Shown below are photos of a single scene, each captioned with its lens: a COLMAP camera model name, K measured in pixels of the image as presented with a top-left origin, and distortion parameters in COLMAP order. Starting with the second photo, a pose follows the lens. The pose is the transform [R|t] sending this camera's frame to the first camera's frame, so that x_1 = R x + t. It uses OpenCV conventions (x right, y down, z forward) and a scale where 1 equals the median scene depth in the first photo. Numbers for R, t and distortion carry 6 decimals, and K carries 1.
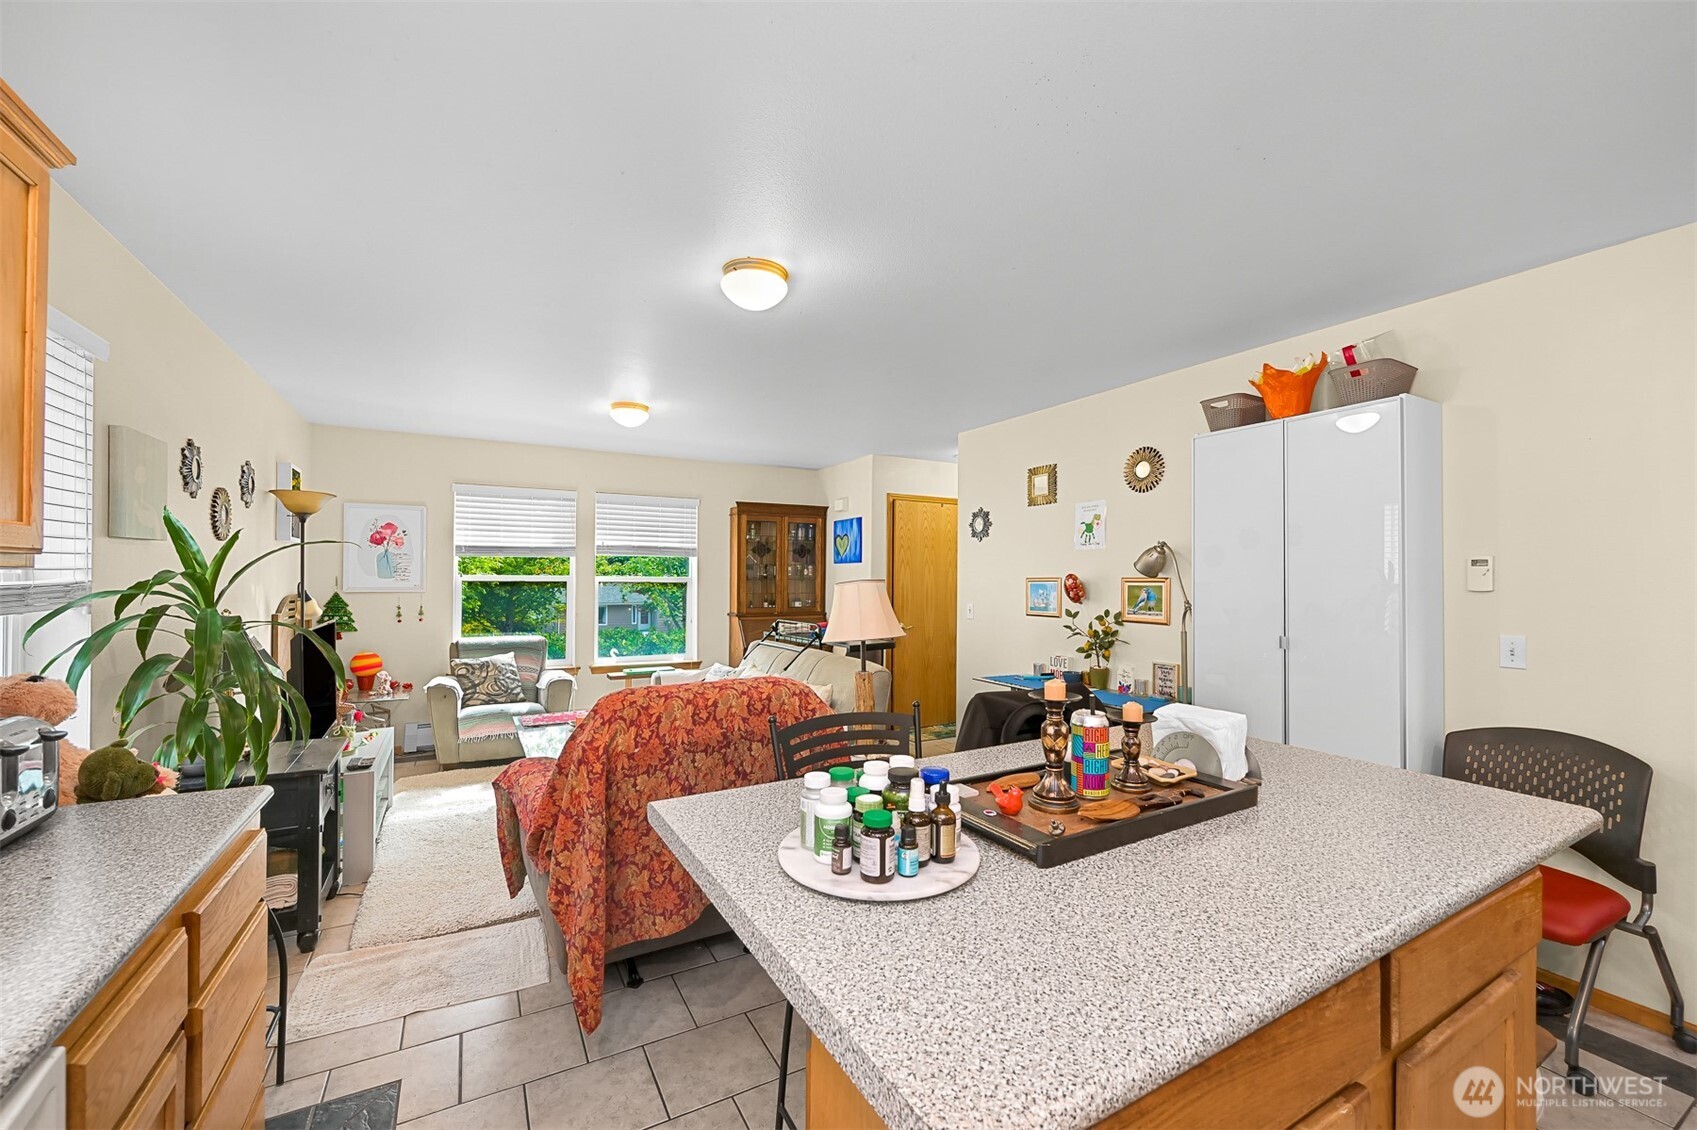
lens RADIAL K [[673.1, 0, 885.2], [0, 673.1, 574.4], [0, 0, 1]] dist [-0.002989, 0.000360]
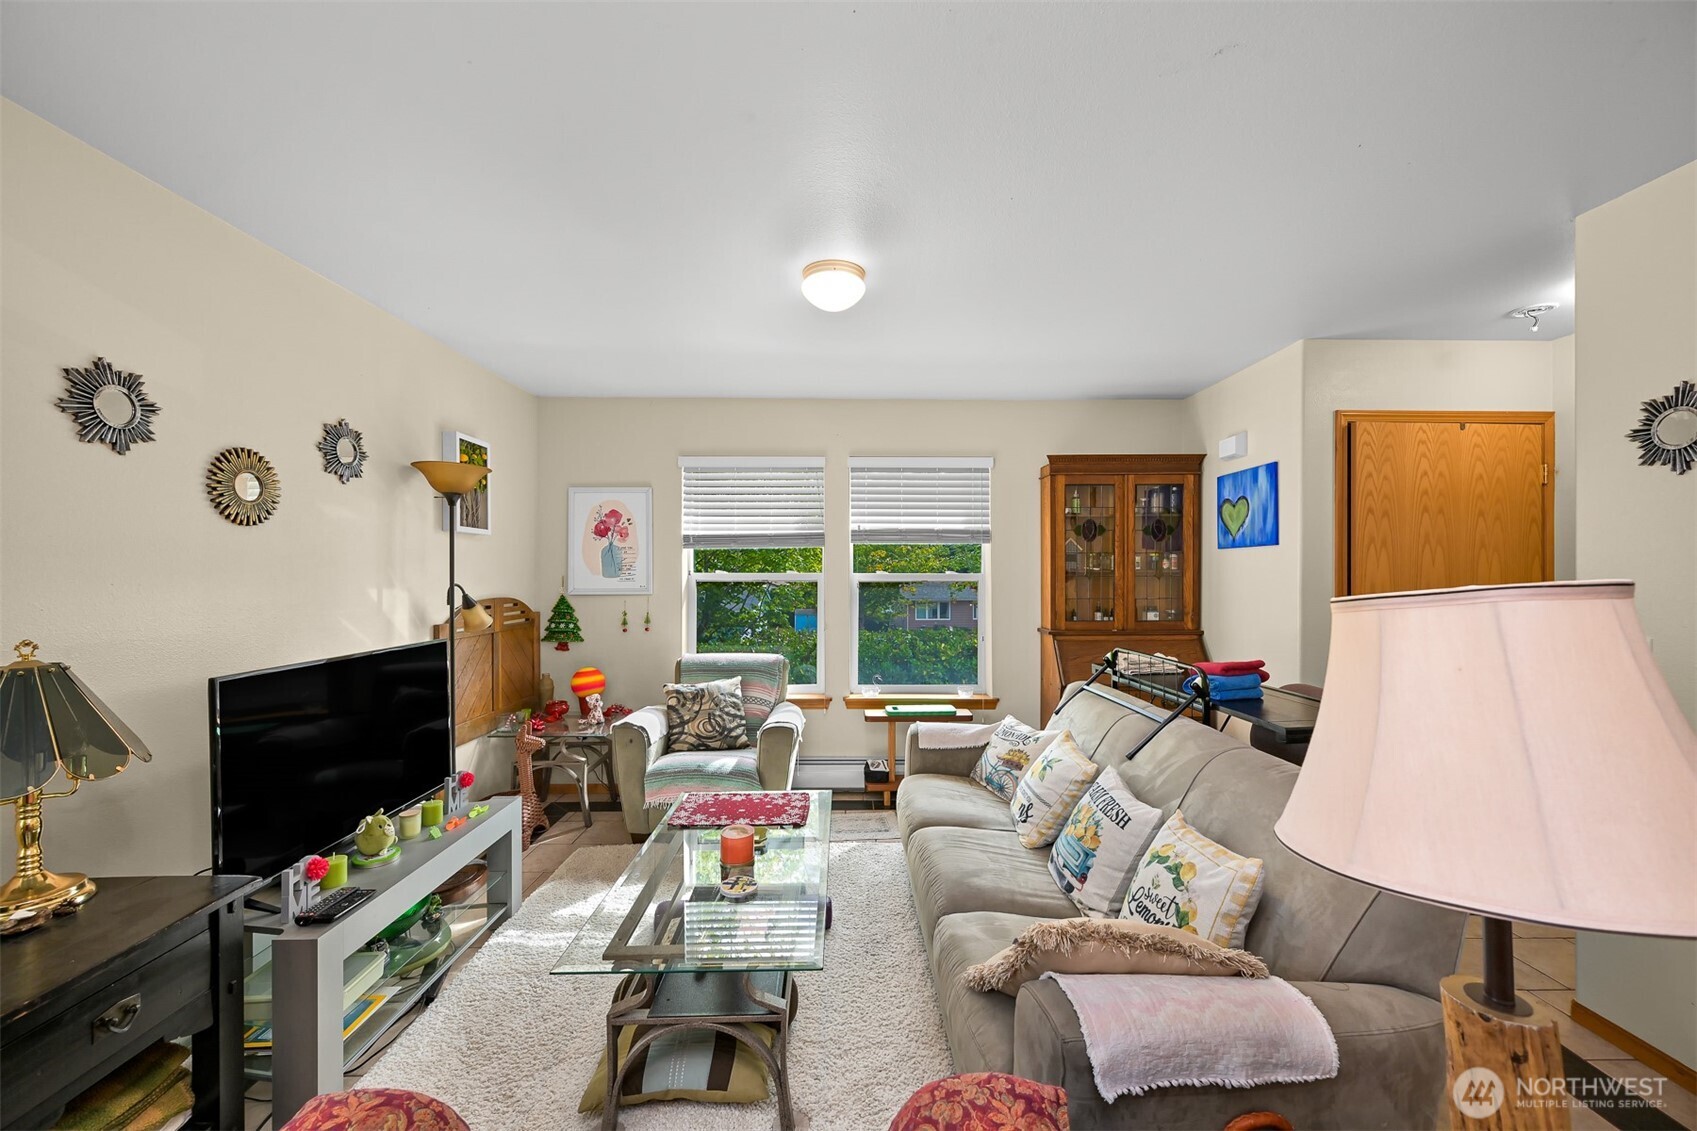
lens RADIAL K [[673.1, 0, 867.0], [0, 673.1, 569.7], [0, 0, 1]] dist [-0.002989, 0.000360]
pose [[0.866398, -0.008813, -0.499275, -0.063149], [0.008038, 0.999961, -0.003703, 0.001745], [0.499289, -0.000805, 0.866435, 0.439085]]
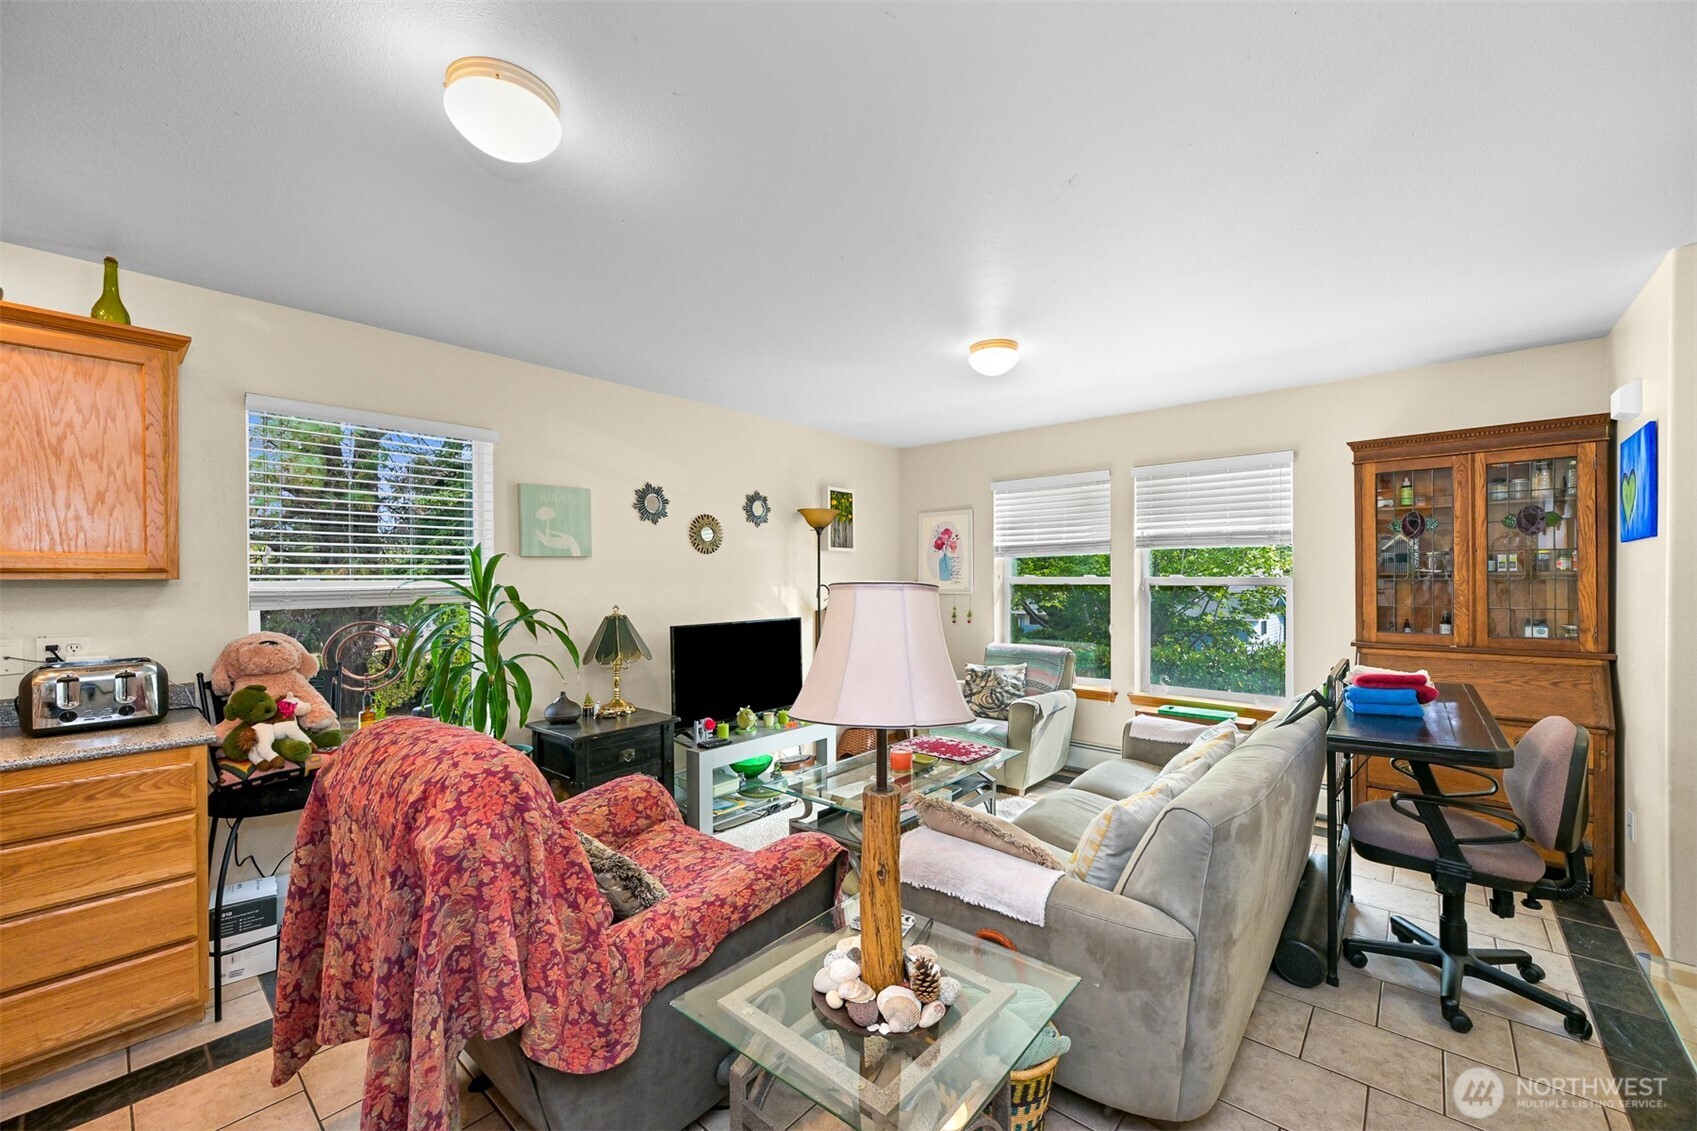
lens RADIAL K [[673.1, 0, 857.5], [0, 673.1, 580.5], [0, 0, 1]] dist [-0.002989, 0.000360]
pose [[0.308184, -0.004270, -0.951317, 0.229811], [0.009482, 0.999954, -0.001417, 0.005060], [0.951280, -0.008583, 0.308210, 0.528752]]
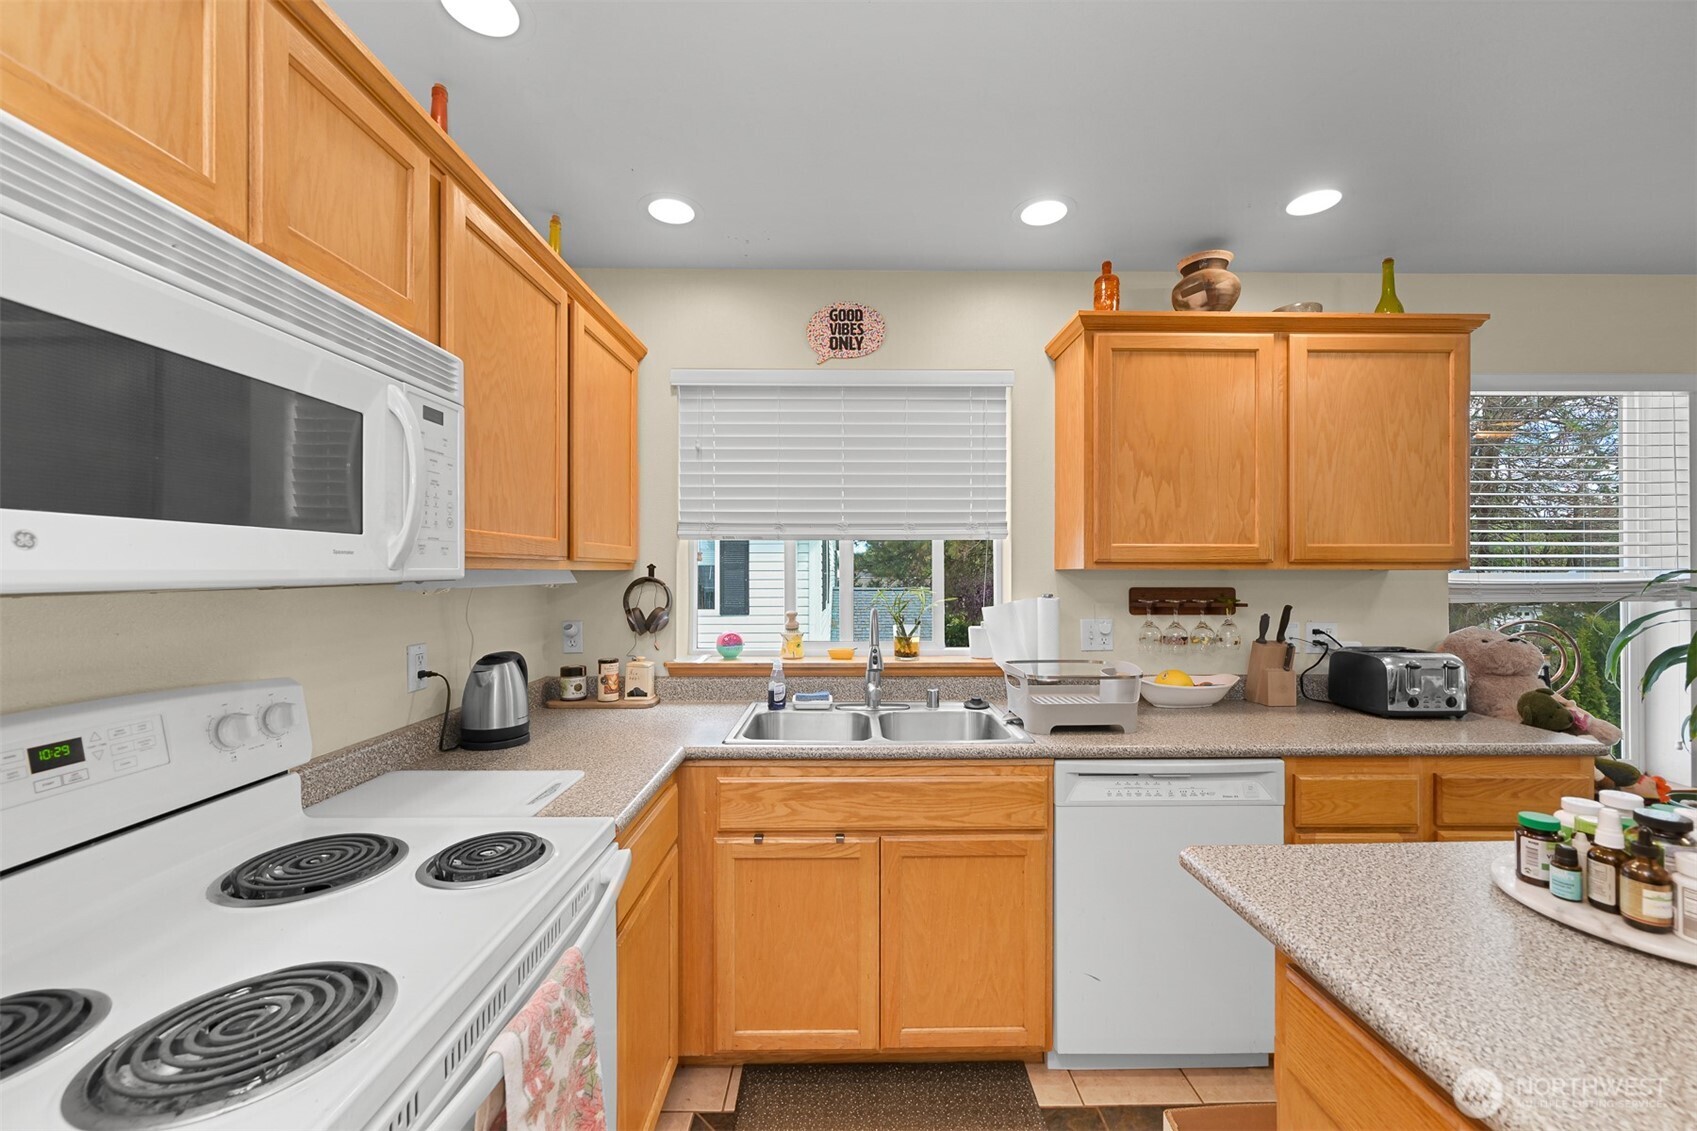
lens RADIAL K [[673.1, 0, 843.3], [0, 673.1, 569.2], [0, 0, 1]] dist [-0.002989, 0.000360]
pose [[-0.513051, -0.010104, -0.858299, 0.238577], [-0.002480, 0.999944, -0.010289, 0.004358], [0.858355, -0.003150, -0.513047, 0.128315]]
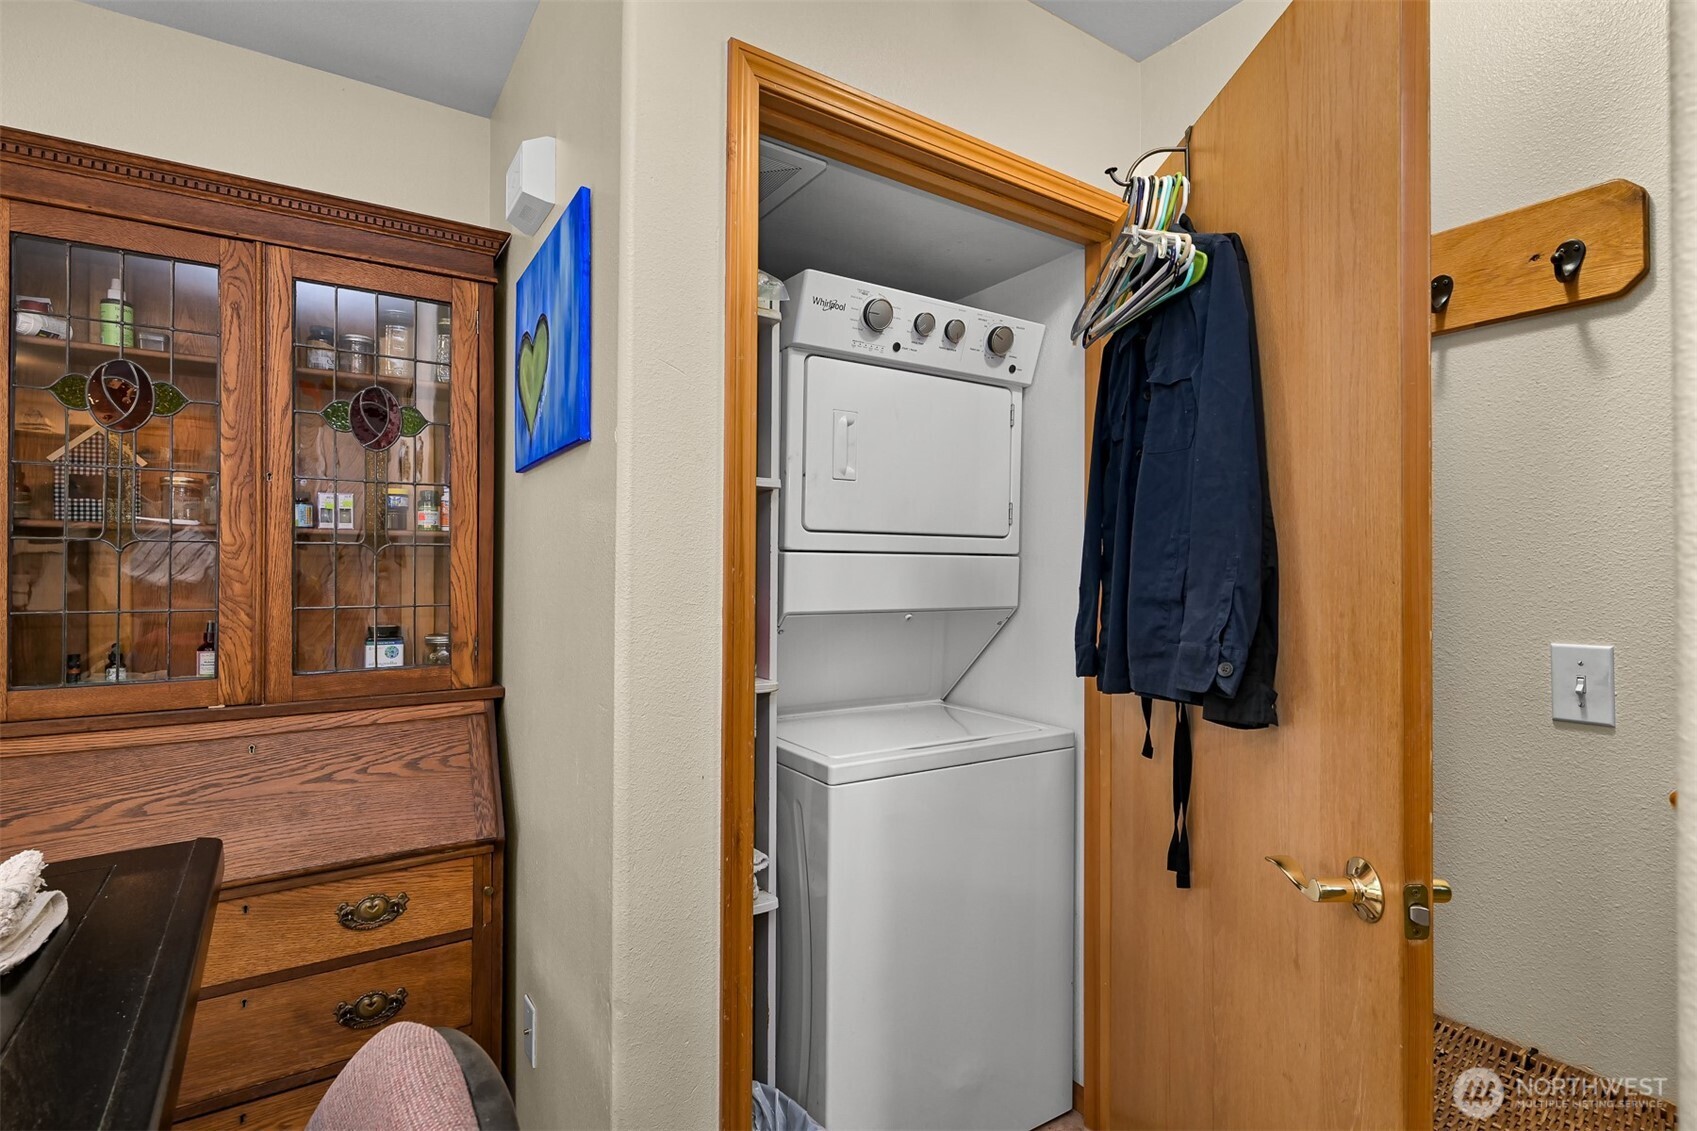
lens RADIAL K [[834.8, 0, 852.6], [0, 834.8, 558.1], [0, 0, 1]] dist [0.003070, 0.000361]
pose [[0.999502, -0.006265, 0.030913, 0.031458], [0.006708, 0.999876, -0.014273, 0.021205], [-0.030820, 0.014473, 0.999420, 0.935407]]
